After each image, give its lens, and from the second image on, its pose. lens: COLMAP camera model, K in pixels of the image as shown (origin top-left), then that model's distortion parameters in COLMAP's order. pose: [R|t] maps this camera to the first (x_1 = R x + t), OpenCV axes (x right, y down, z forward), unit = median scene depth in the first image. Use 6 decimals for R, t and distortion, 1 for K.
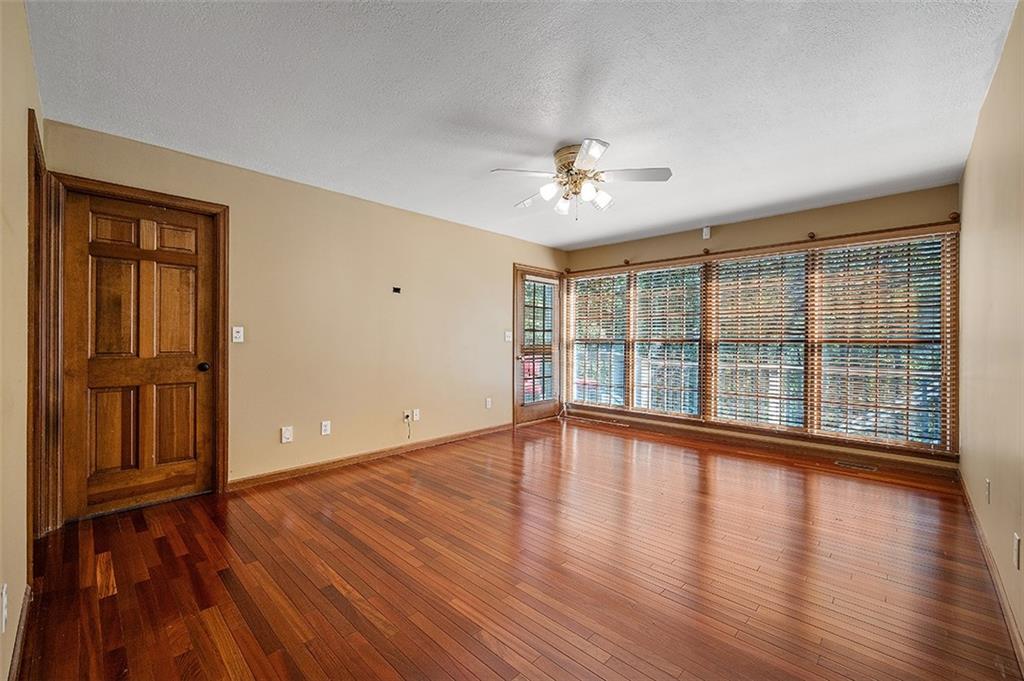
lens RADIAL K [[420.1, 0, 509.9], [0, 420.1, 338.1], [0, 0, 1]] dist [-0.002590, -0.000889]
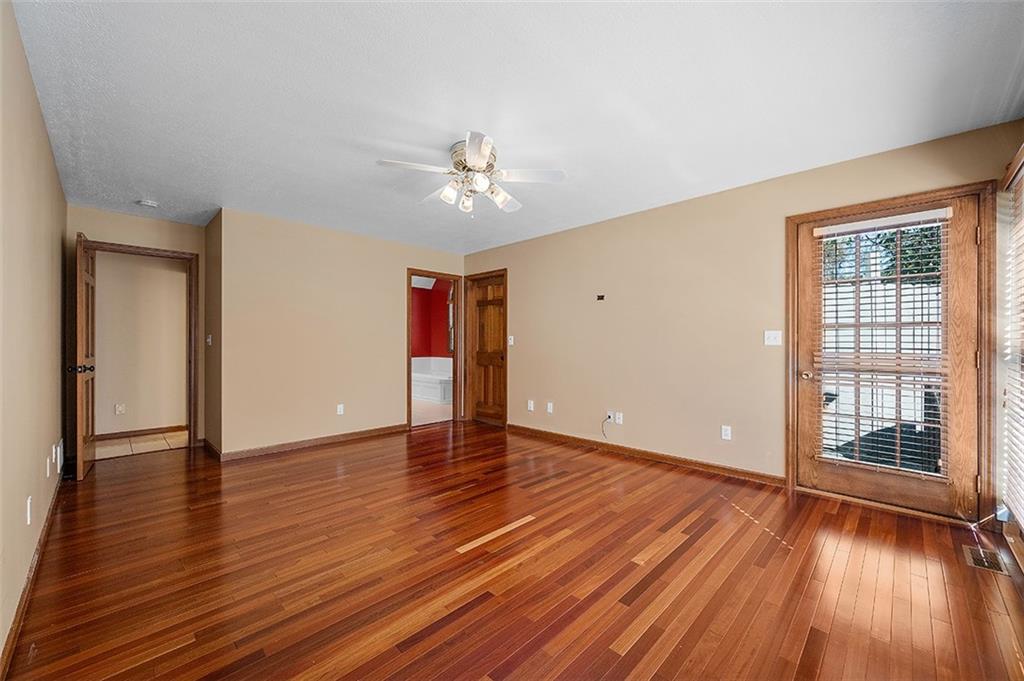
lens RADIAL K [[401.3, 0, 509.9], [0, 401.3, 343.1], [0, 0, 1]] dist [-0.001000, -0.001085]
pose [[-0.019080, 0.003705, -0.999811, 0.857042], [0.007976, 0.999962, 0.003553, -0.003442], [0.999786, -0.007907, -0.019109, 0.877007]]
